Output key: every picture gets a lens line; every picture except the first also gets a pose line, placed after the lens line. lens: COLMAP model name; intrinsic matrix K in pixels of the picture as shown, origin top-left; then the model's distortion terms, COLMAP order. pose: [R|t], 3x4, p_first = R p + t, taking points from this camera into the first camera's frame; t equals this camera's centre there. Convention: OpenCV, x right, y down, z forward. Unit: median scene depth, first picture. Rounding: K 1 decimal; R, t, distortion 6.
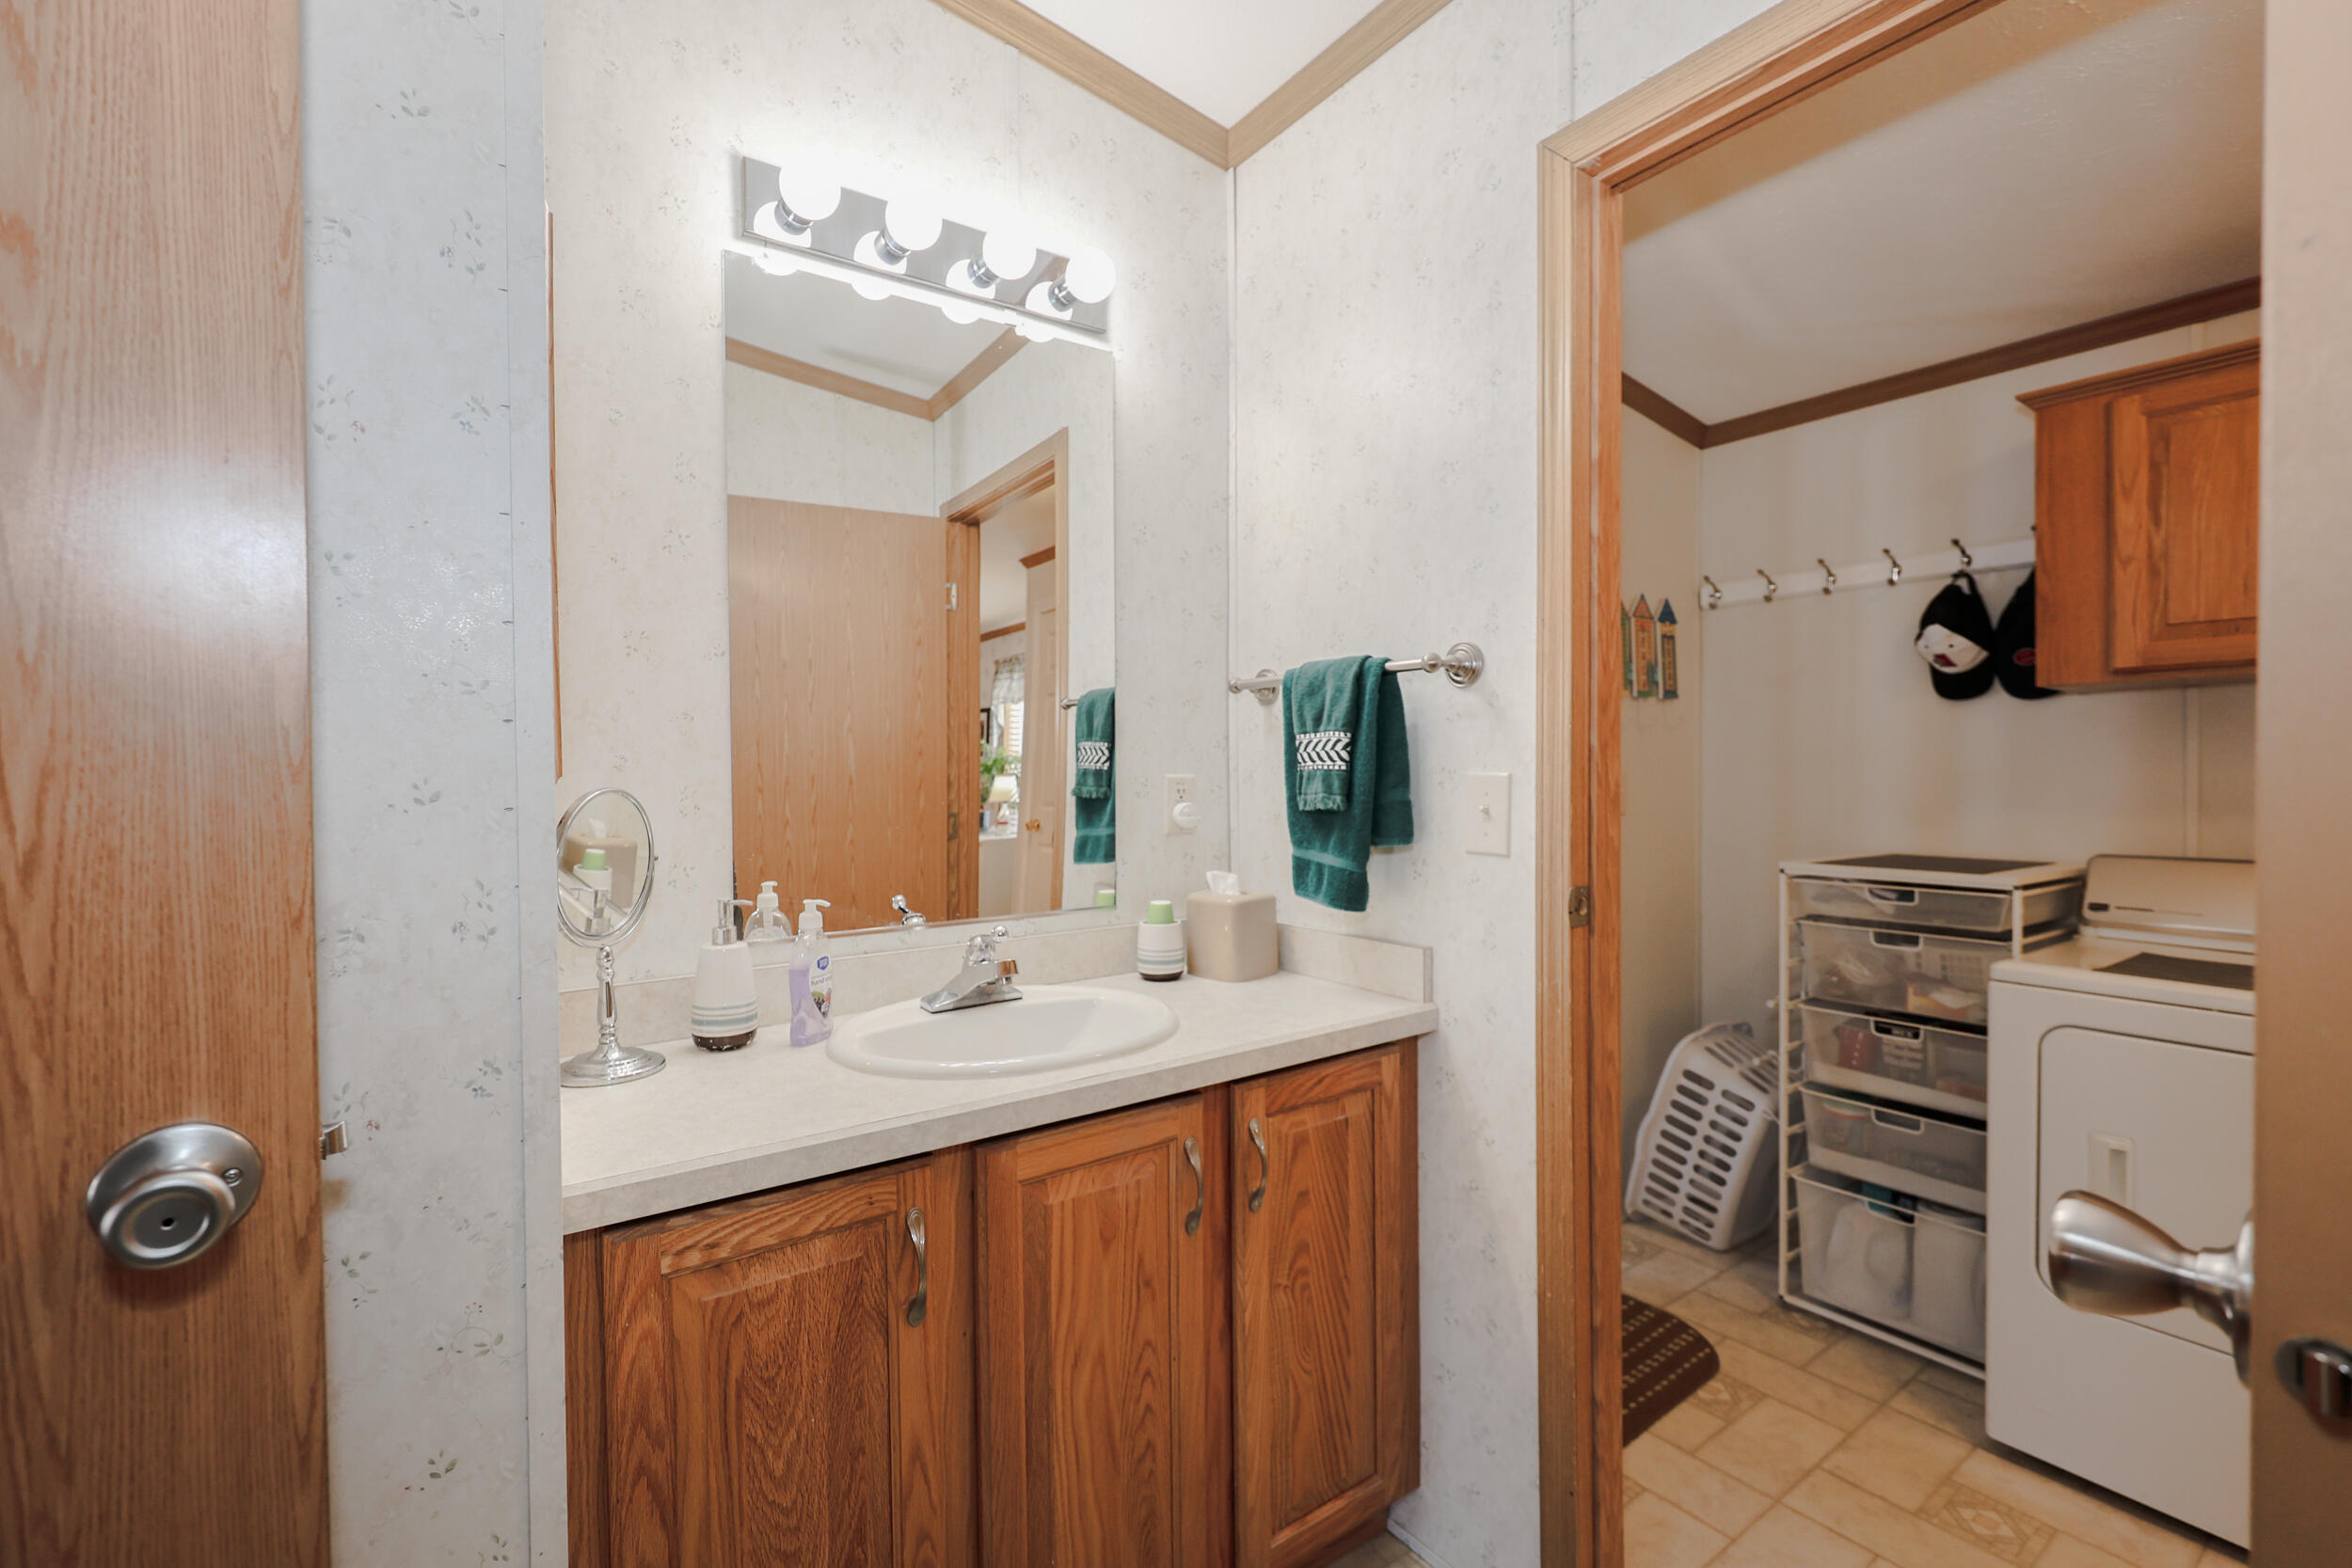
lens RADIAL K [[1001.5, 0, 1164.0], [0, 1001.5, 790.4], [0, 0, 1]] dist [0.003715, 0.000248]
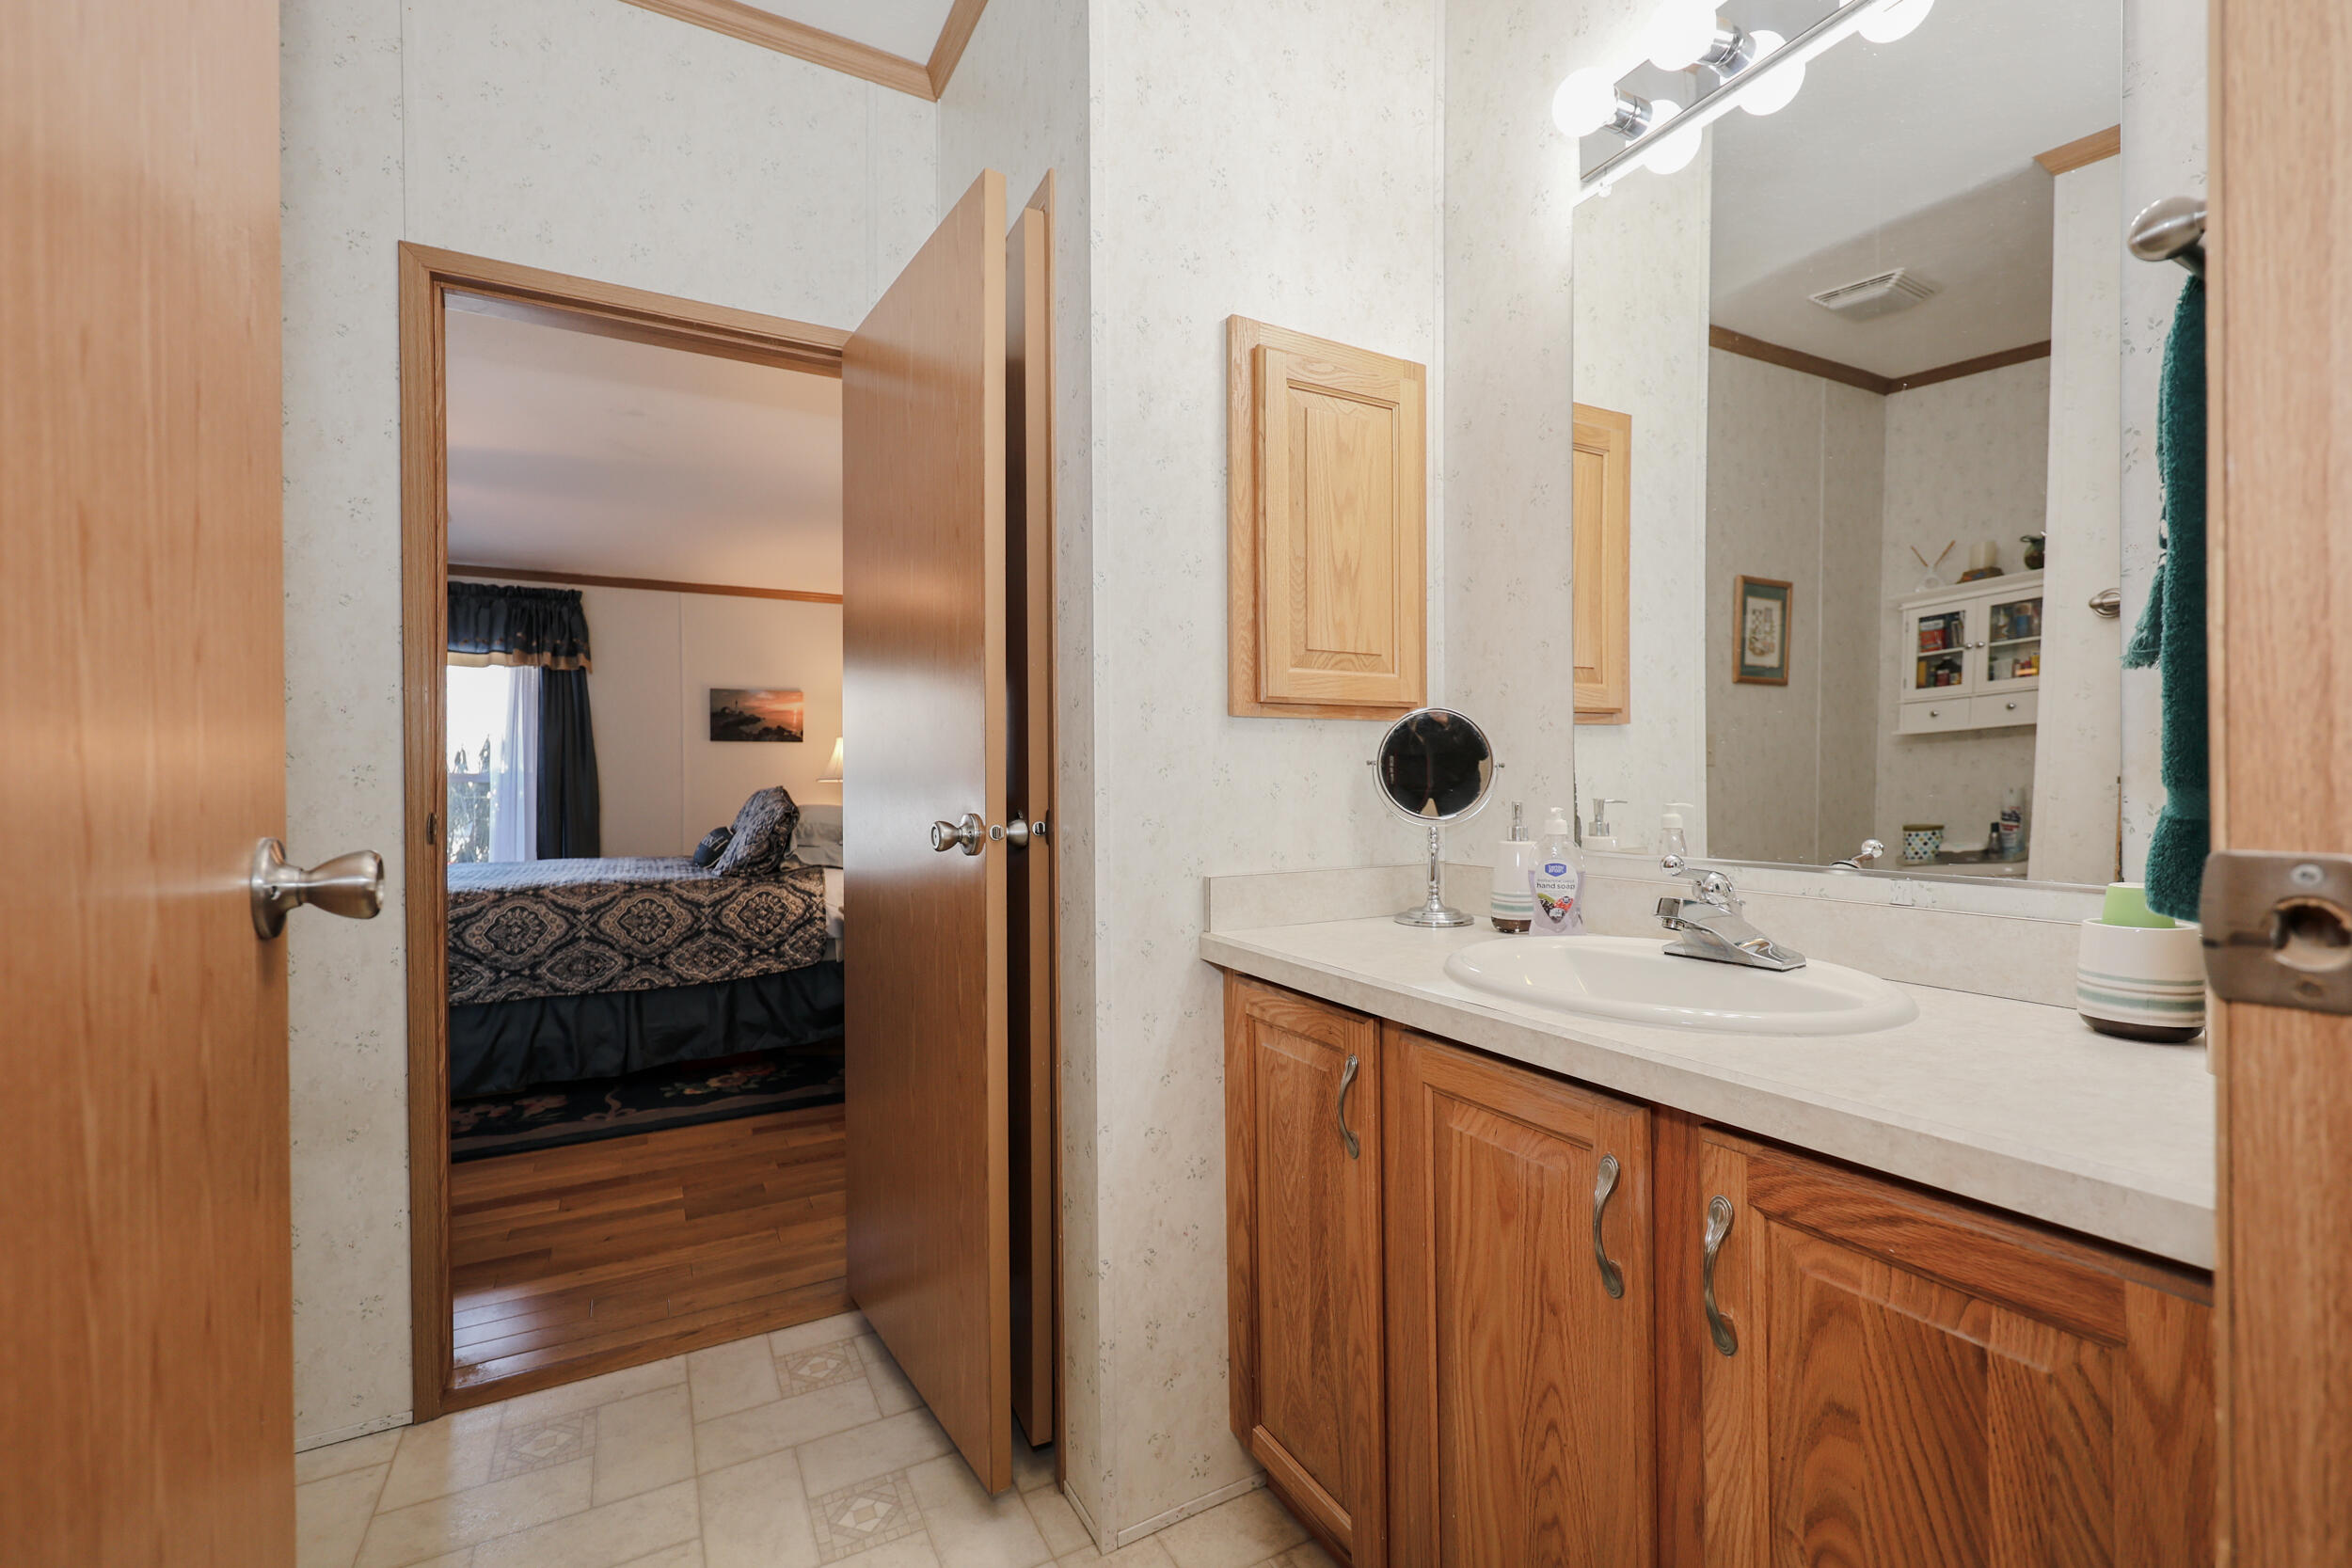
lens RADIAL K [[963.4, 0, 1169.8], [0, 963.4, 782.2], [0, 0, 1]] dist [-0.001164, -0.000333]
pose [[-0.092465, 0.017863, -0.995556, 0.756160], [-0.015616, 0.999690, 0.019388, 0.078736], [0.995593, 0.017339, -0.092157, 0.783775]]
